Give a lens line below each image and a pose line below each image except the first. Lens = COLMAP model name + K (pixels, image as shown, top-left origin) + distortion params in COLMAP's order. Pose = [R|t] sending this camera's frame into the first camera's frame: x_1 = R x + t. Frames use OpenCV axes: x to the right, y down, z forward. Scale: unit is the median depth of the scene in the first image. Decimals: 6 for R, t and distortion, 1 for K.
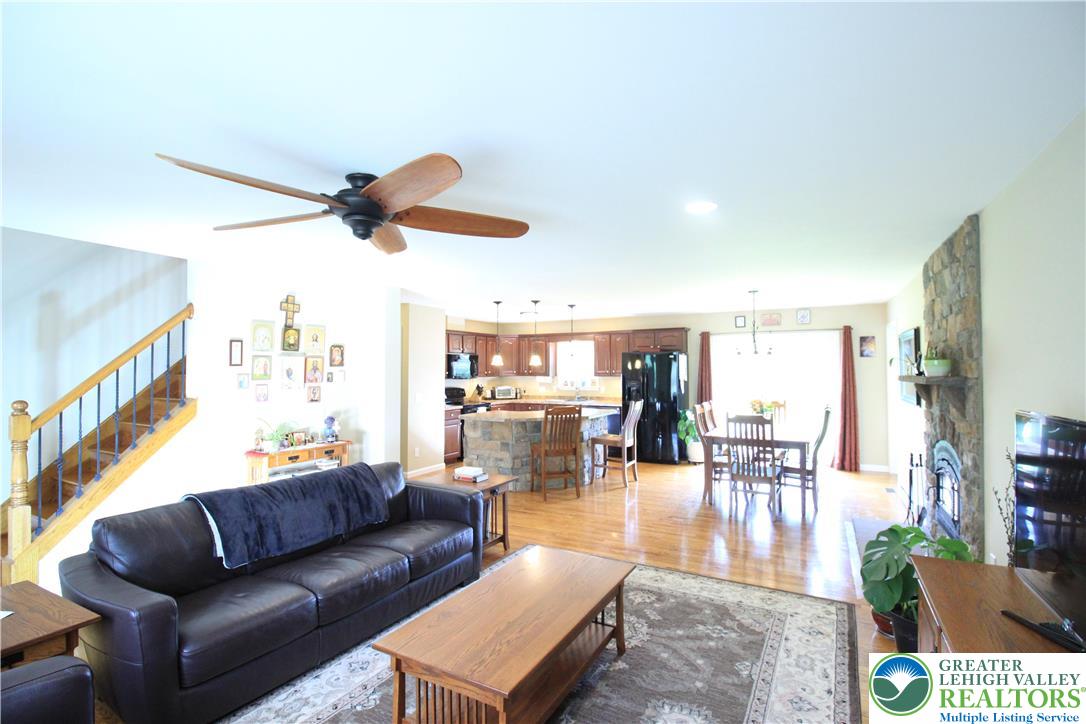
lens RADIAL K [[508.1, 0, 550.3], [0, 508.1, 359.1], [0, 0, 1]] dist [0.001606, -0.013232]
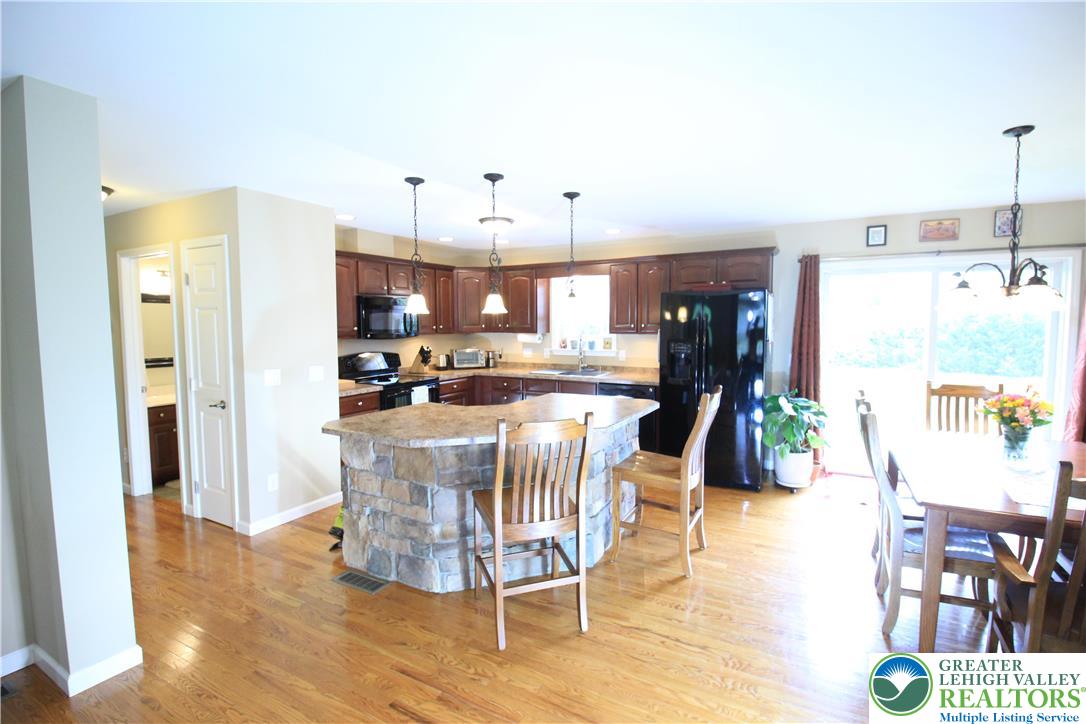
lens RADIAL K [[508.1, 0, 550.3], [0, 508.1, 359.1], [0, 0, 1]] dist [0.001606, -0.013232]
pose [[0.999986, -0.000098, -0.005259, 0.018638], [0.000576, 0.995849, 0.091015, 0.009042], [0.005228, -0.091017, 0.995836, 0.392796]]
